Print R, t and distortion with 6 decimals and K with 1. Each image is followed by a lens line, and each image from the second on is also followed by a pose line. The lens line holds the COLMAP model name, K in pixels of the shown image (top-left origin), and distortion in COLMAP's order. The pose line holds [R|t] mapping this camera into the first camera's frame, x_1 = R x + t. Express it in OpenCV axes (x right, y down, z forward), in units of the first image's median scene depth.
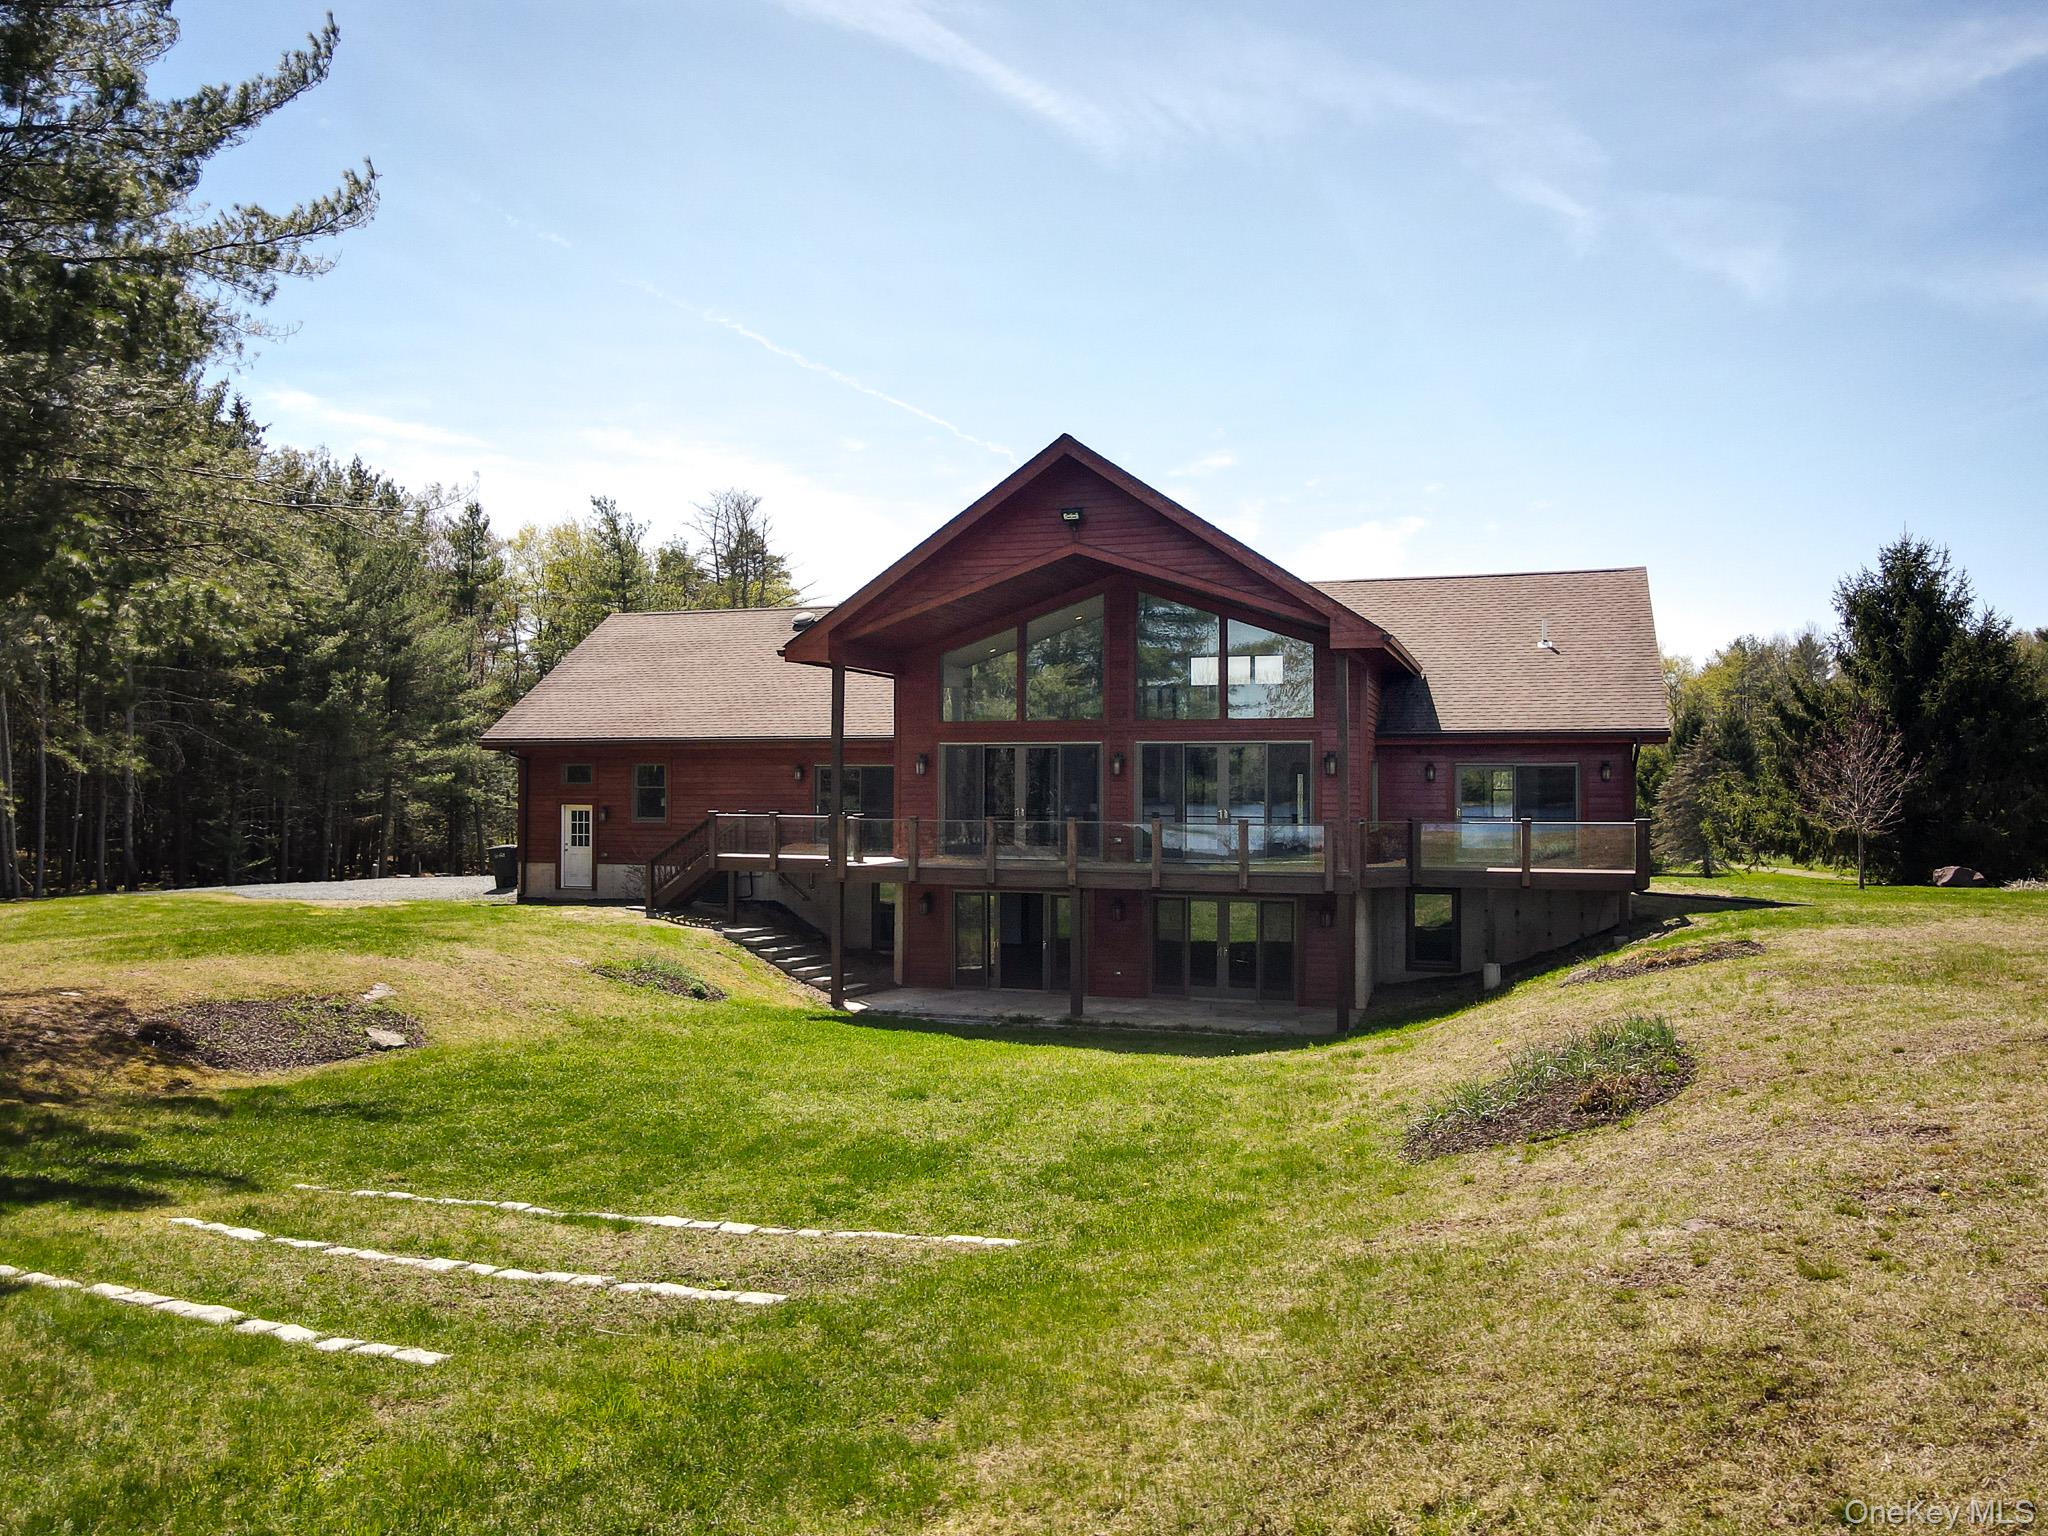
lens RADIAL K [[1506.5, 0, 1027.4], [0, 1506.5, 756.3], [0, 0, 1]] dist [-0.019736, 0.057238]
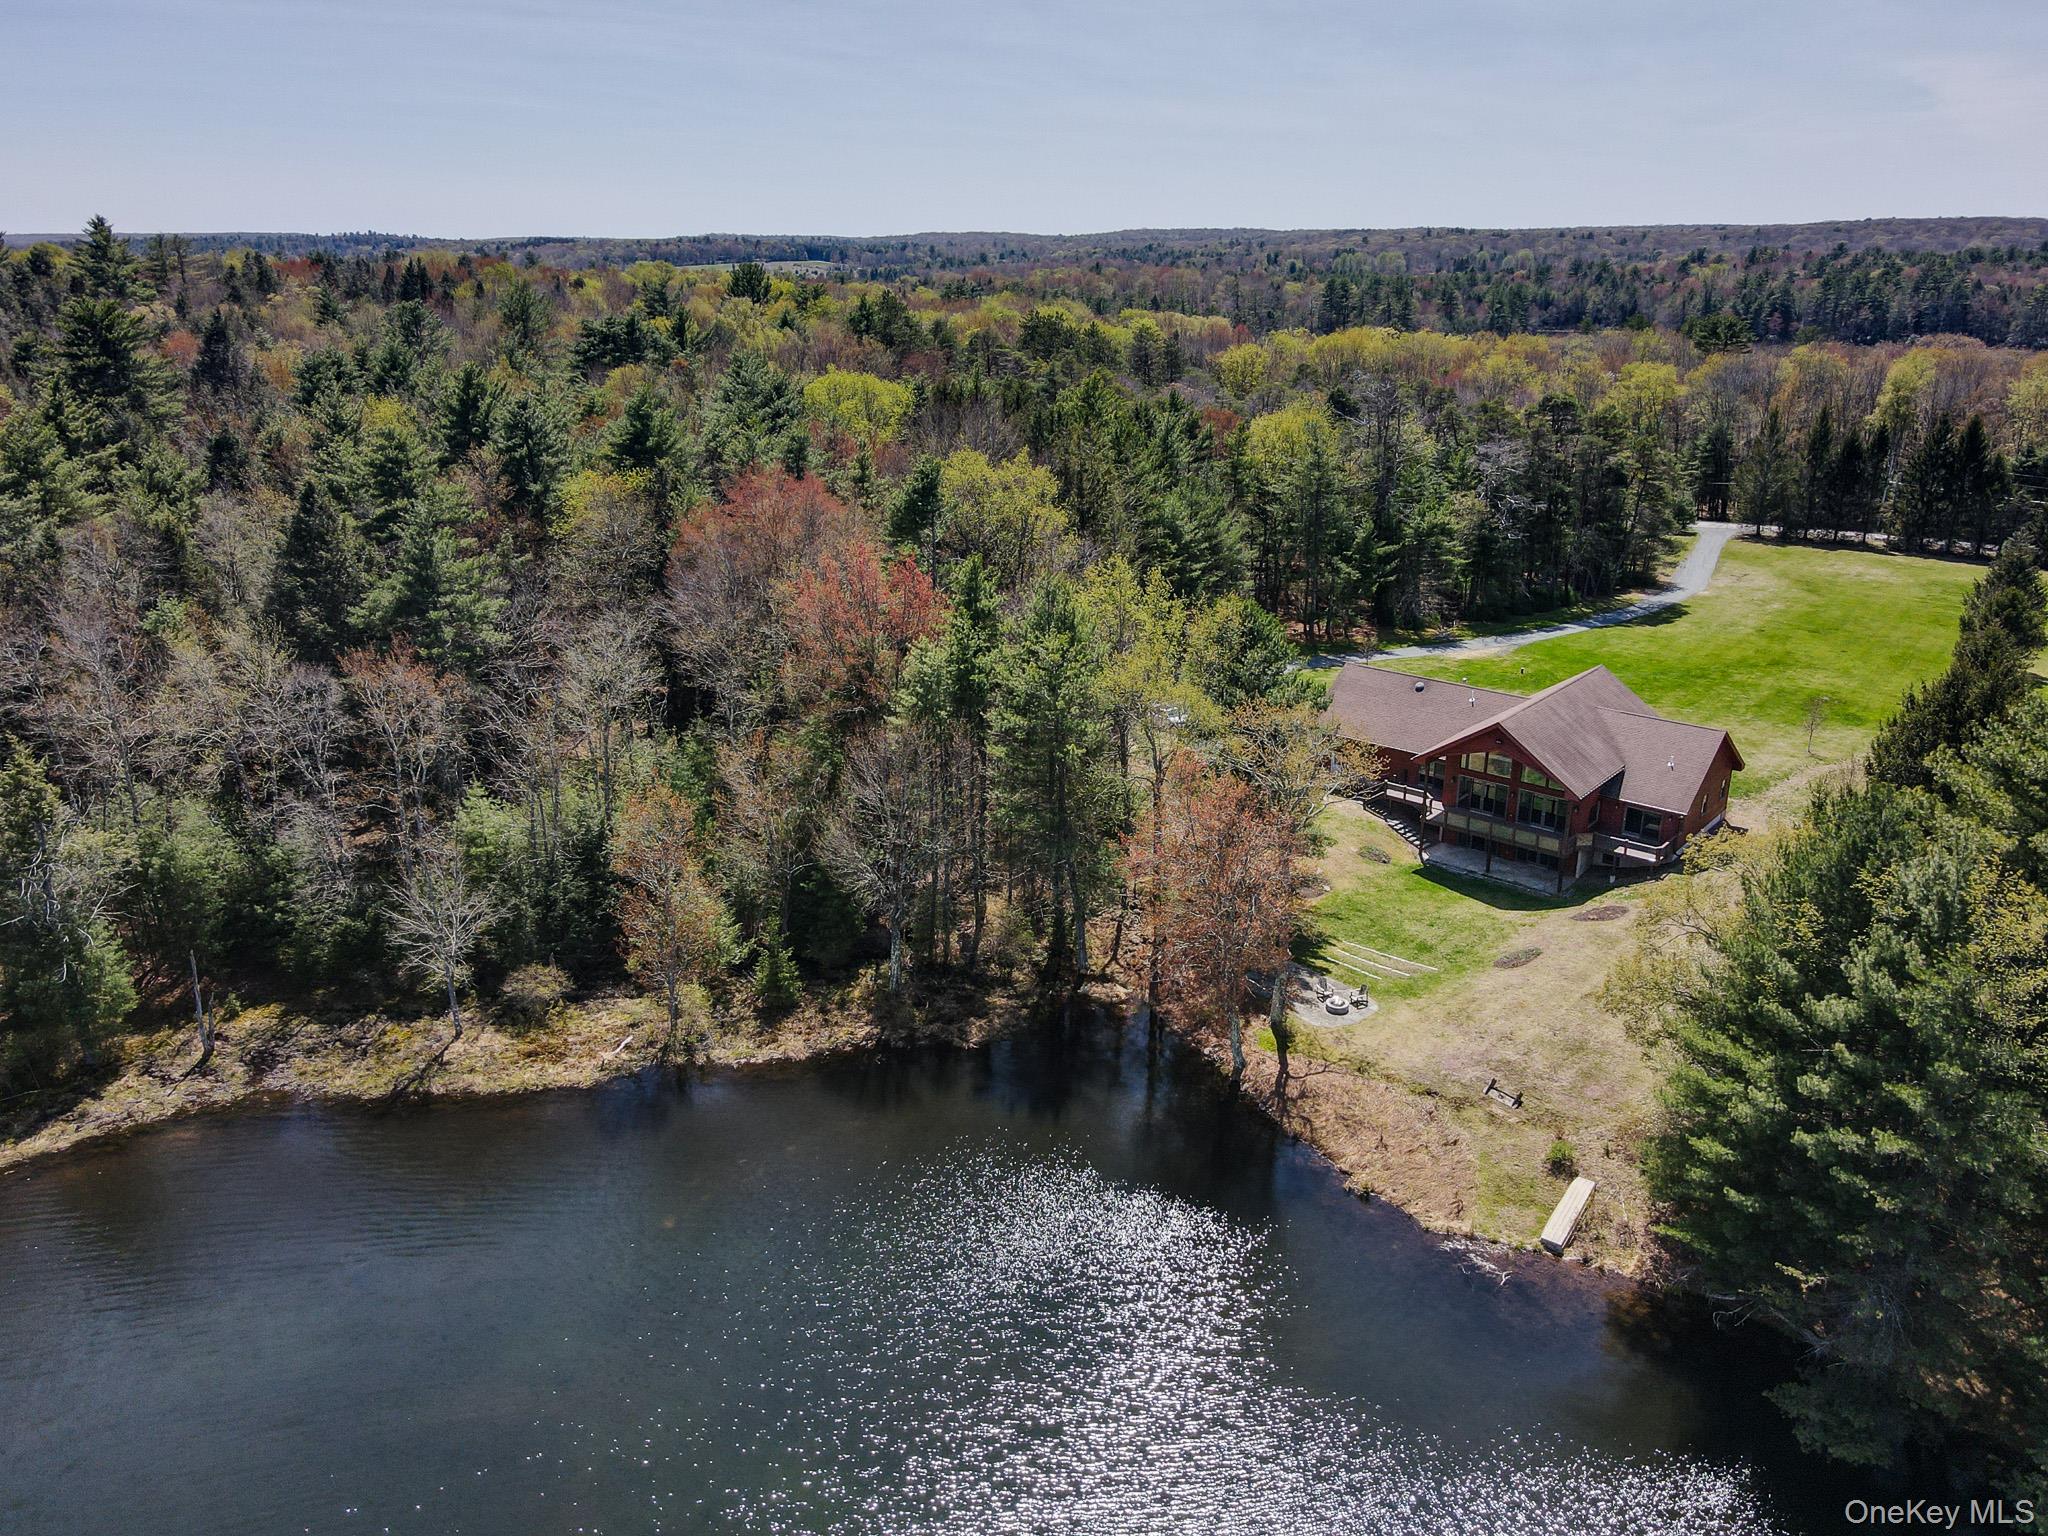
lens RADIAL K [[1506.5, 0, 1027.4], [0, 1506.5, 756.3], [0, 0, 1]] dist [-0.019736, 0.057238]
pose [[0.926425, 0.114725, -0.358572, 0.256475], [0.016251, 0.939364, 0.342536, -1.272462], [0.376127, -0.323161, 0.868386, -2.324465]]
